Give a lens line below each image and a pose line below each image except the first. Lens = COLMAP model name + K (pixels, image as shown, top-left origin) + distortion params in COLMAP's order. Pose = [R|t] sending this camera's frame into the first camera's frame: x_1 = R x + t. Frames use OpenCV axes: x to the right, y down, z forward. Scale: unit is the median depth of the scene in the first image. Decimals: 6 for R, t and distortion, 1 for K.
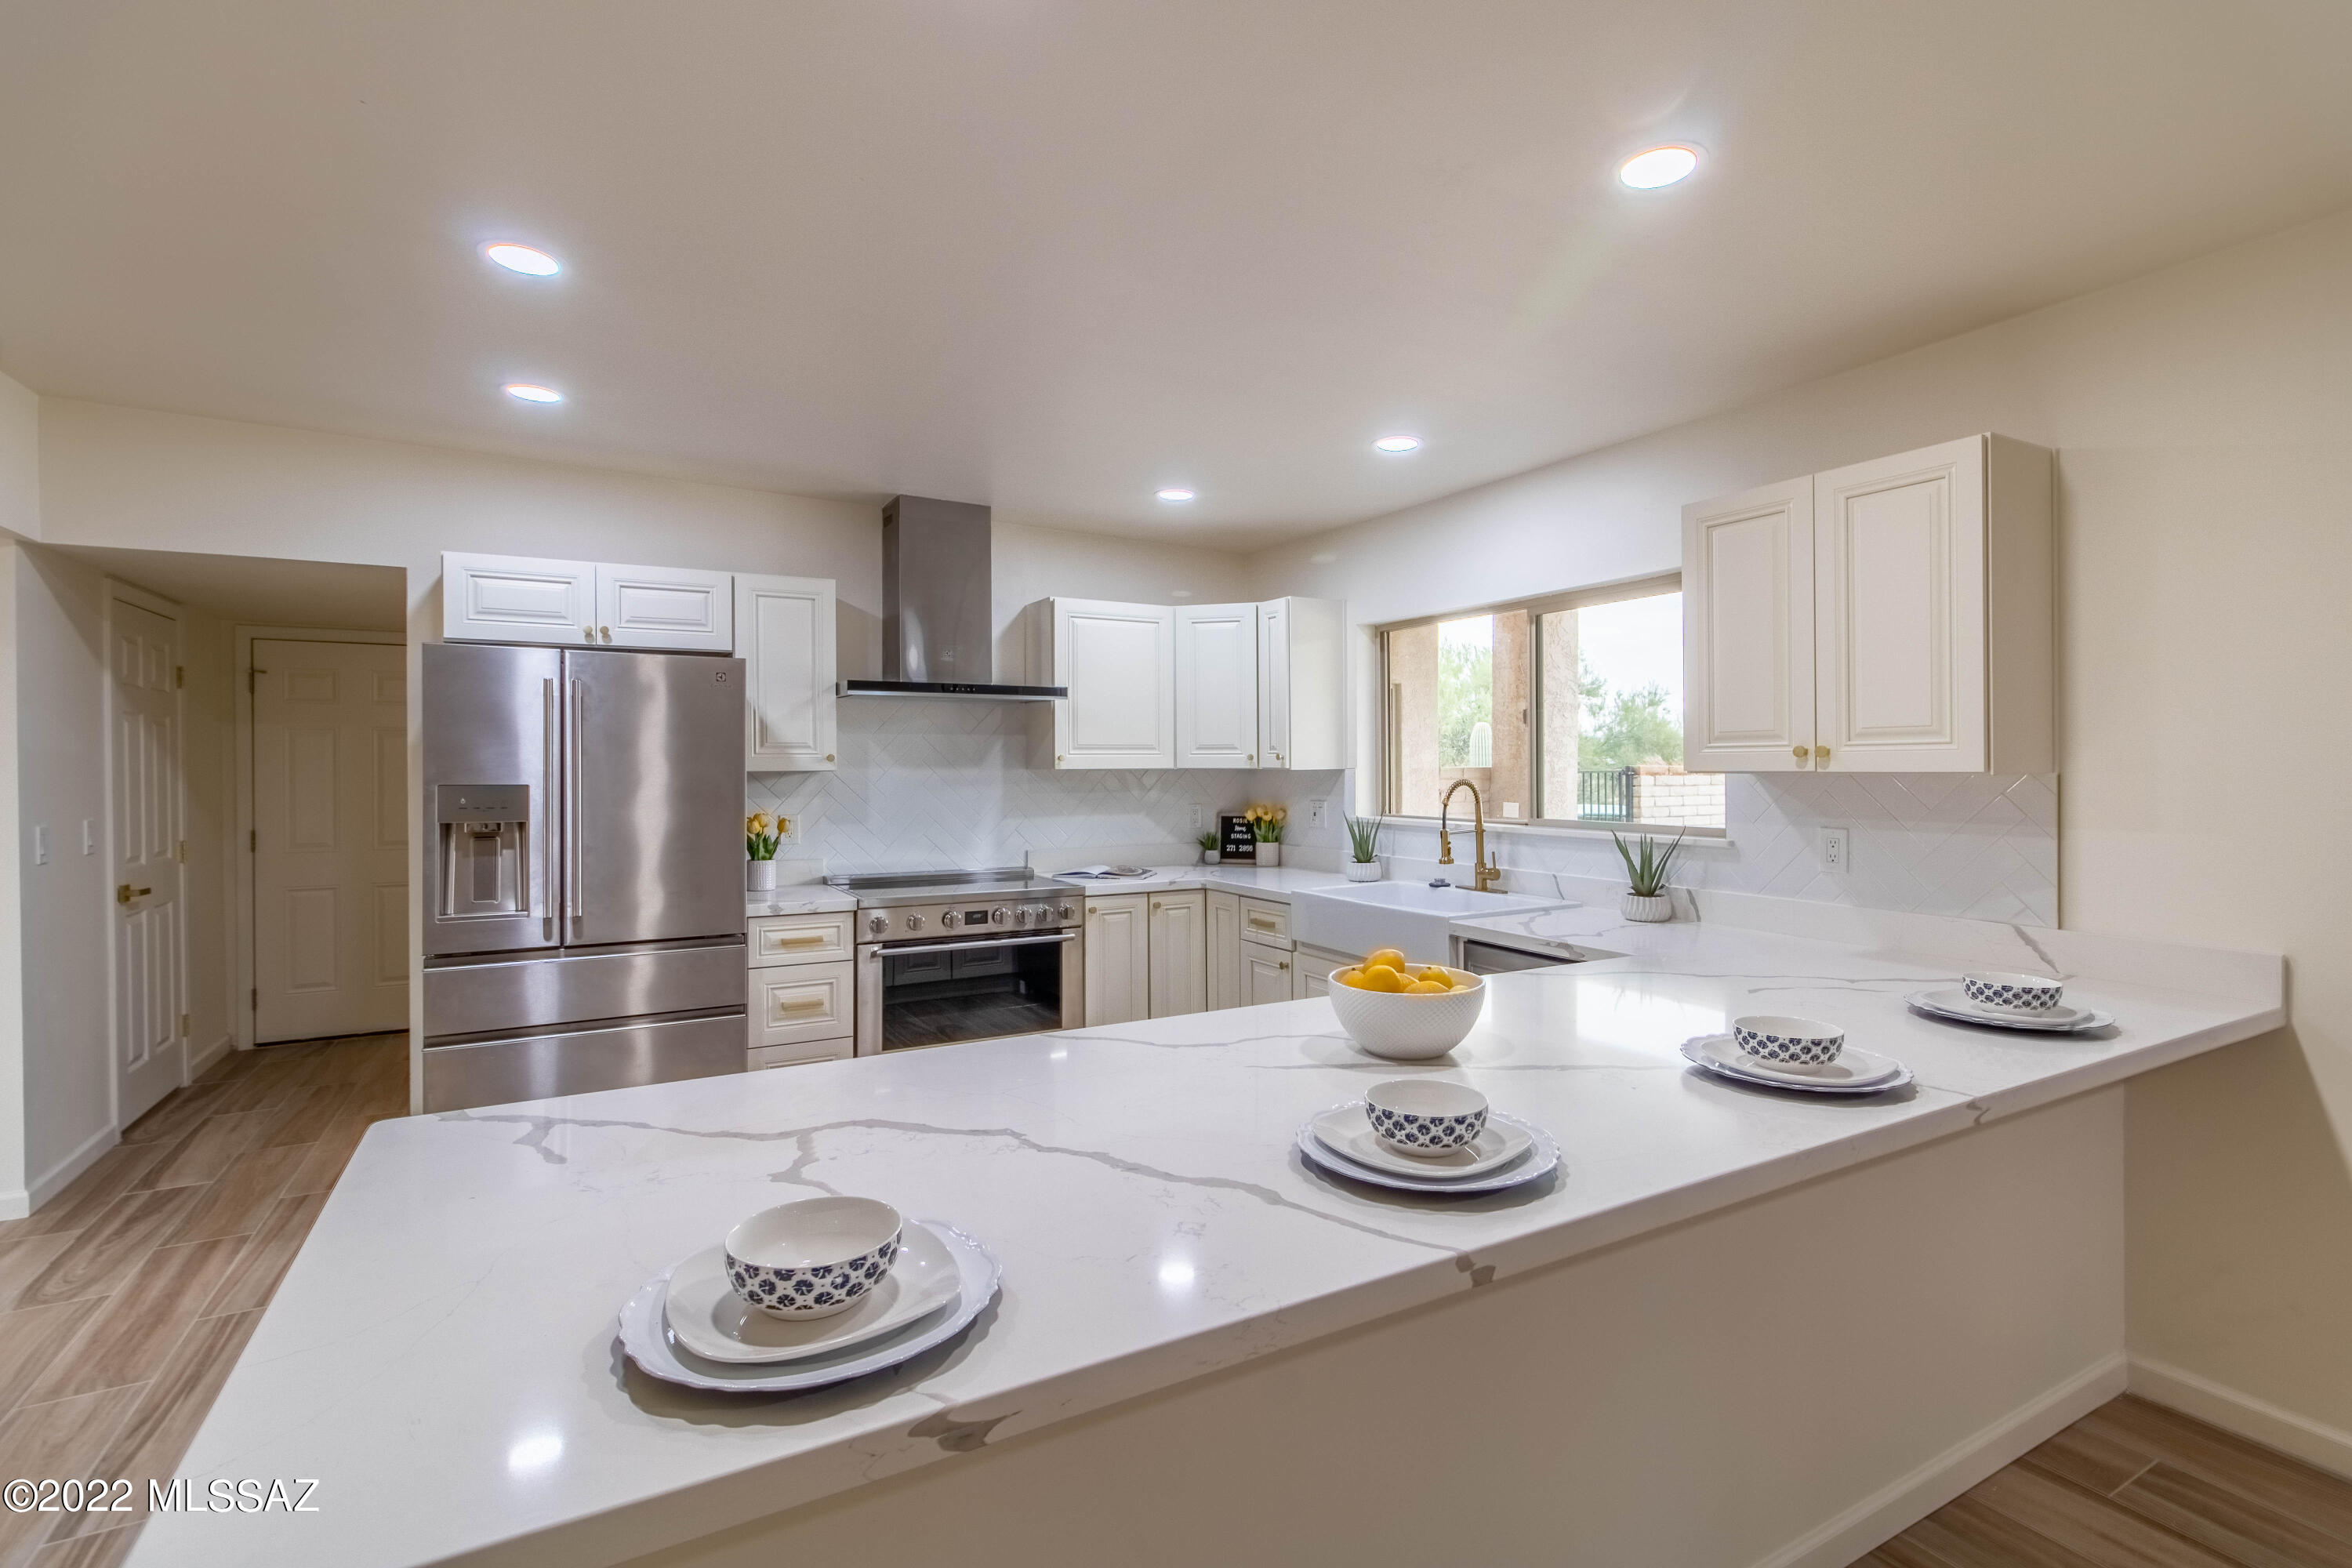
lens RADIAL K [[1081.1, 0, 1191.1], [0, 1081.1, 770.4], [0, 0, 1]] dist [0.001216, 0.000595]
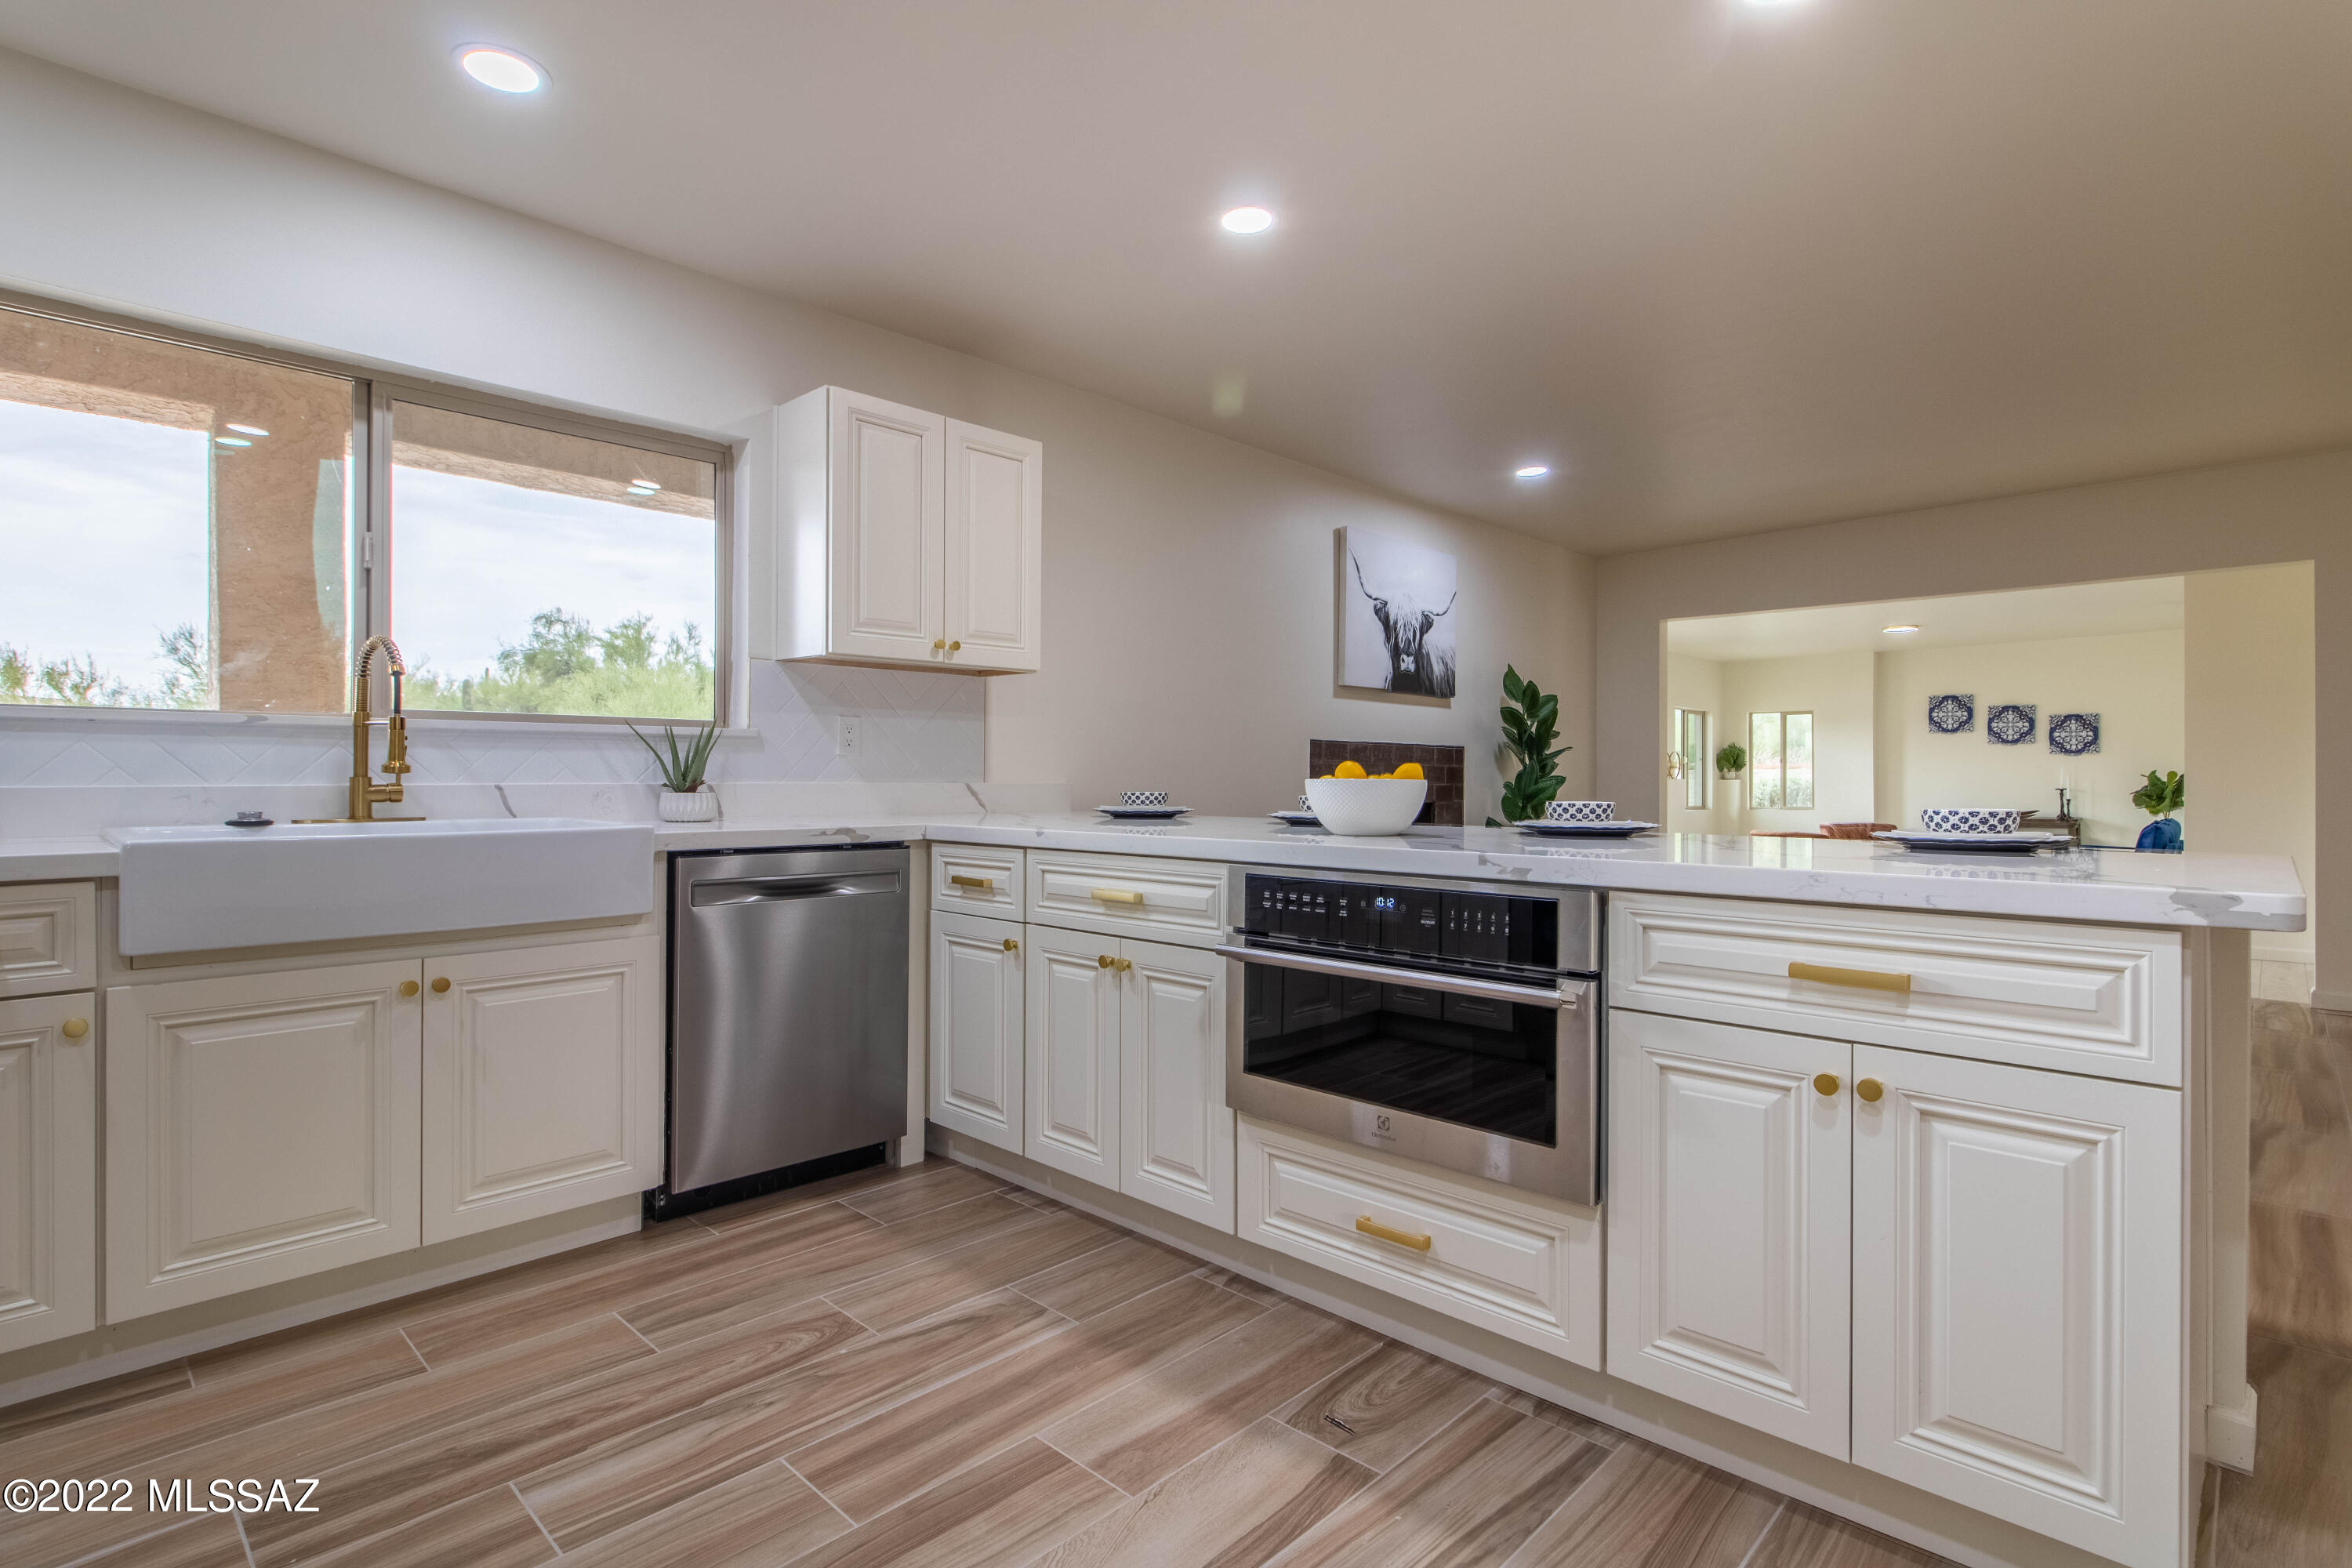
lens RADIAL K [[1144.3, 0, 1176.0], [0, 1144.3, 784.0], [0, 0, 1]] dist [-0.014947, -0.000293]
pose [[-0.284988, -0.002268, 0.958528, -0.650966], [0.004953, 0.999980, 0.003838, 0.120332], [-0.958518, 0.005841, -0.284972, 1.004315]]
